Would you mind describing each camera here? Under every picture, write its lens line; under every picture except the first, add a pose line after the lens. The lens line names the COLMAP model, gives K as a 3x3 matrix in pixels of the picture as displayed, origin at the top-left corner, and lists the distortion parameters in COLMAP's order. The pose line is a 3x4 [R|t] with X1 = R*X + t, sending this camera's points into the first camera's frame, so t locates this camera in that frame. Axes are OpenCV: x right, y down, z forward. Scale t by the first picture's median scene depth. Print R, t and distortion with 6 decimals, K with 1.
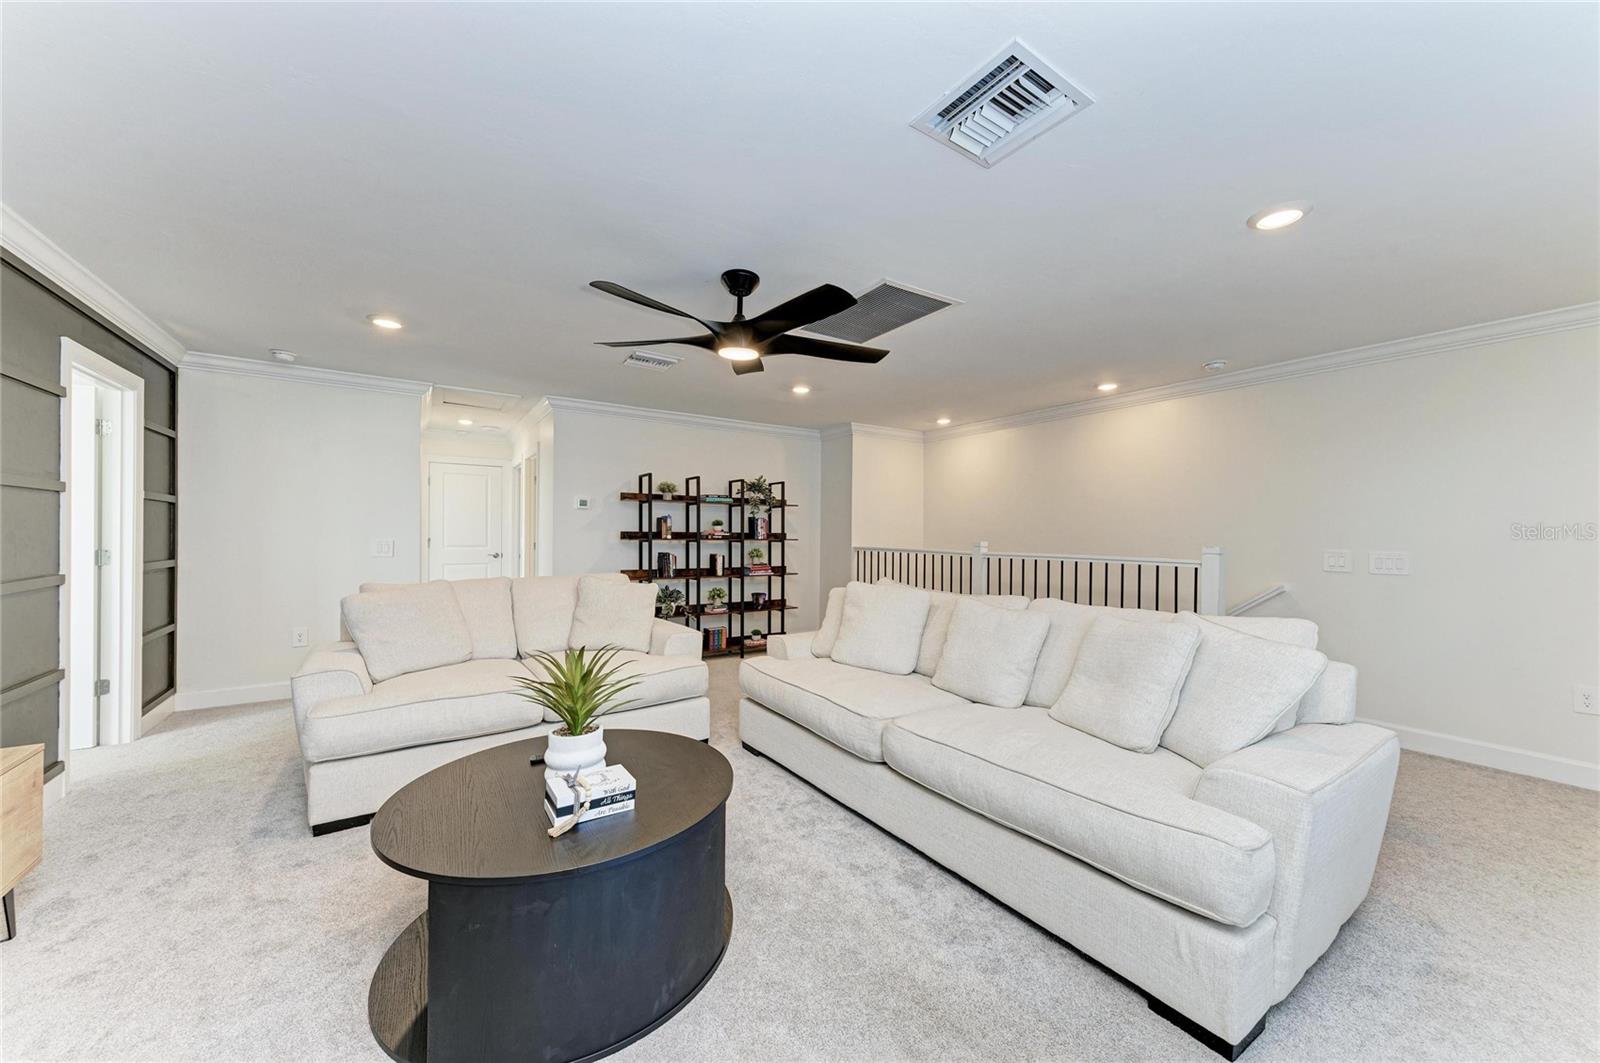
lens RADIAL K [[584.0, 0, 796.4], [0, 584.0, 527.6], [0, 0, 1]] dist [0.016740, -0.002105]
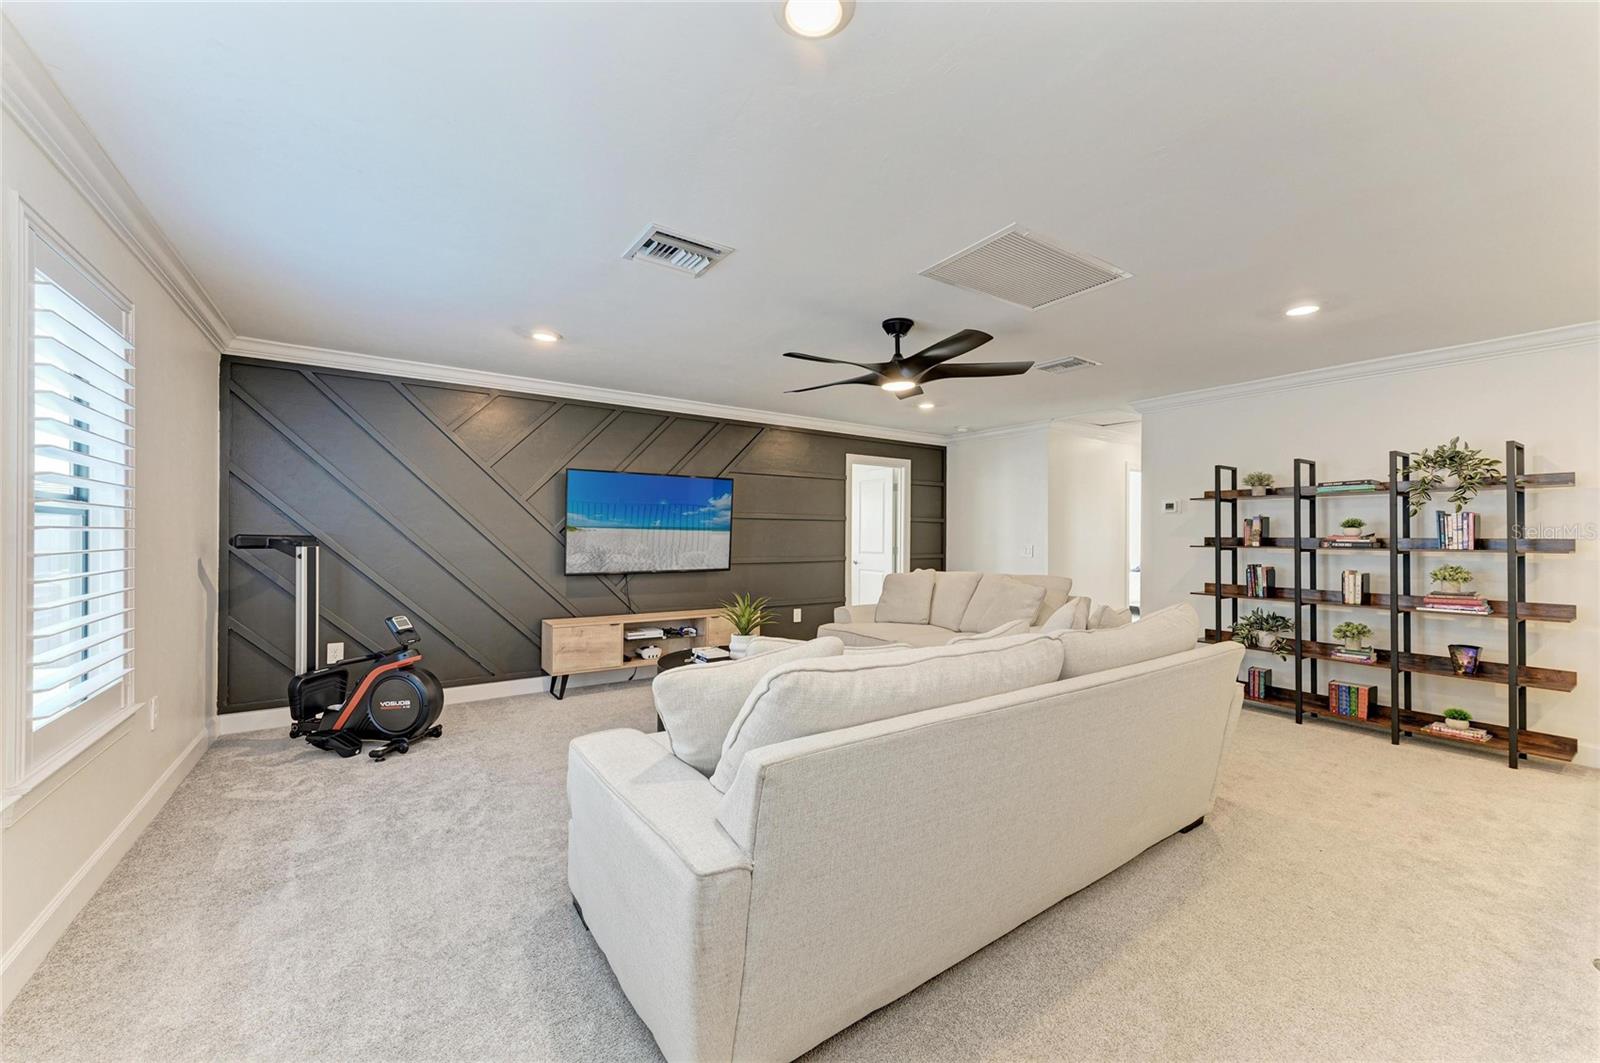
lens RADIAL K [[598.4, 0, 790.1], [0, 598.4, 531.9], [0, 0, 1]] dist [0.006498, 0.000648]
pose [[0.019984, -0.012822, -0.999718, 0.549246], [0.010126, 0.999869, -0.012622, 0.003737], [0.999749, -0.009871, 0.020111, 0.373447]]
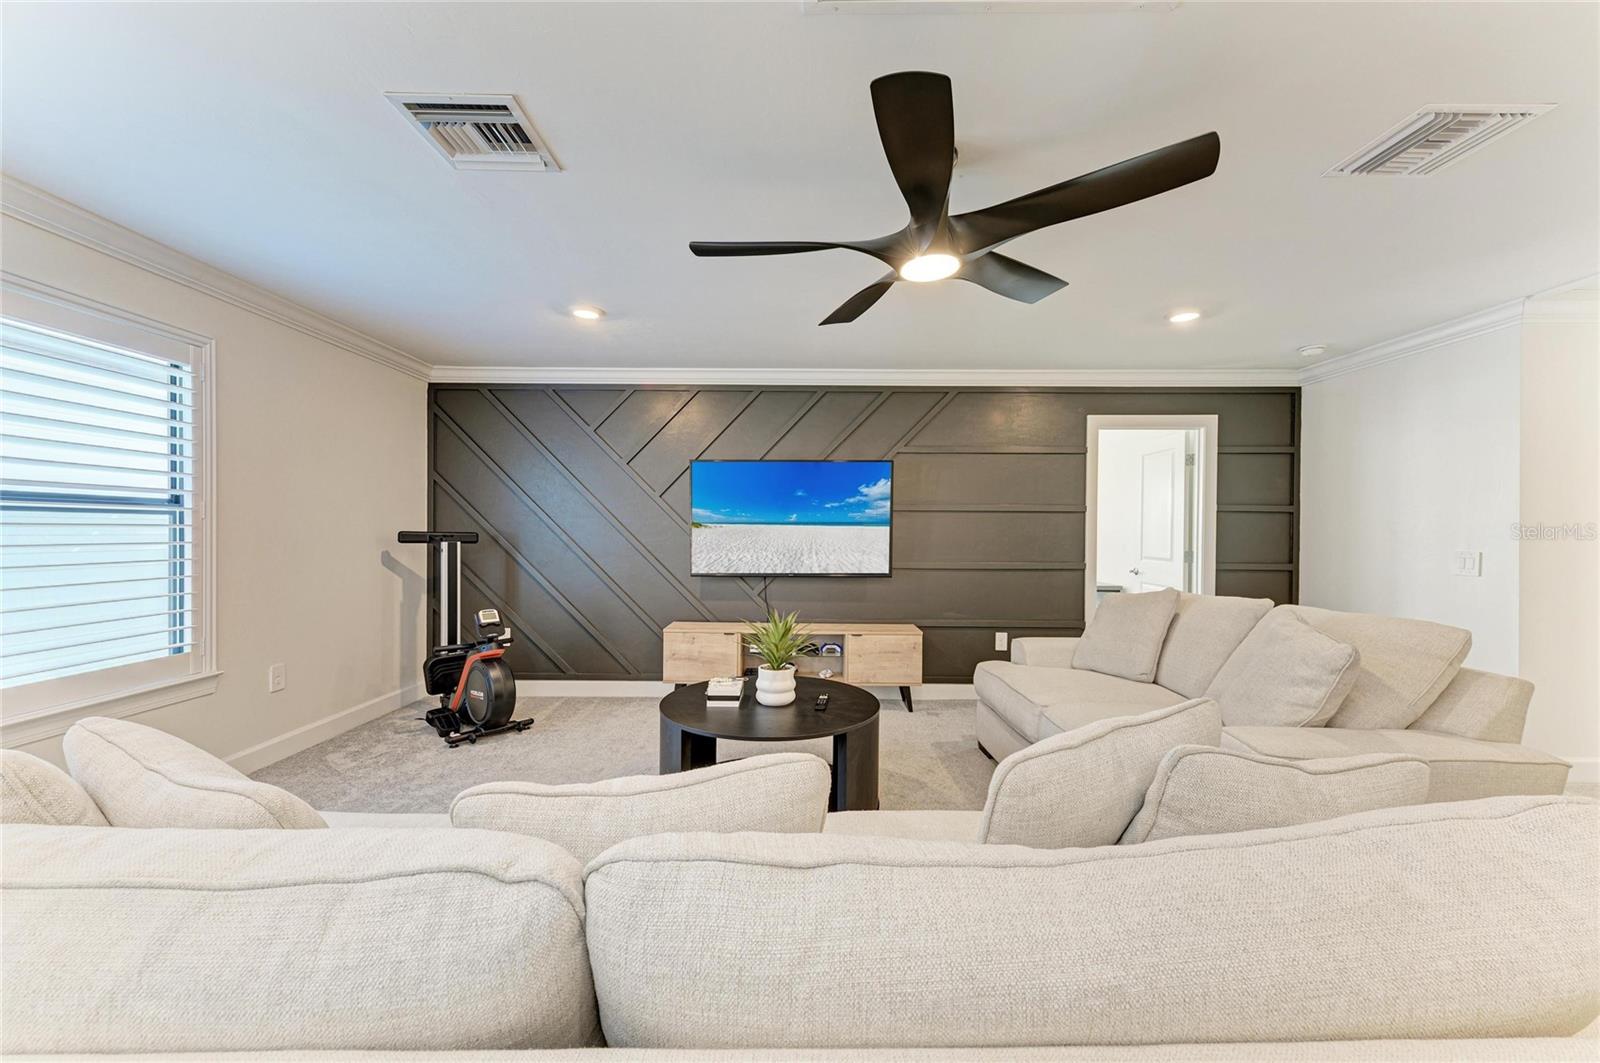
lens RADIAL K [[598.4, 0, 808.9], [0, 598.4, 536.6], [0, 0, 1]] dist [0.006498, 0.000648]
pose [[-0.536018, -0.000860, -0.844206, 0.267947], [0.002922, 0.999992, -0.002874, 0.003355], [0.844201, -0.004007, -0.536011, 0.626012]]
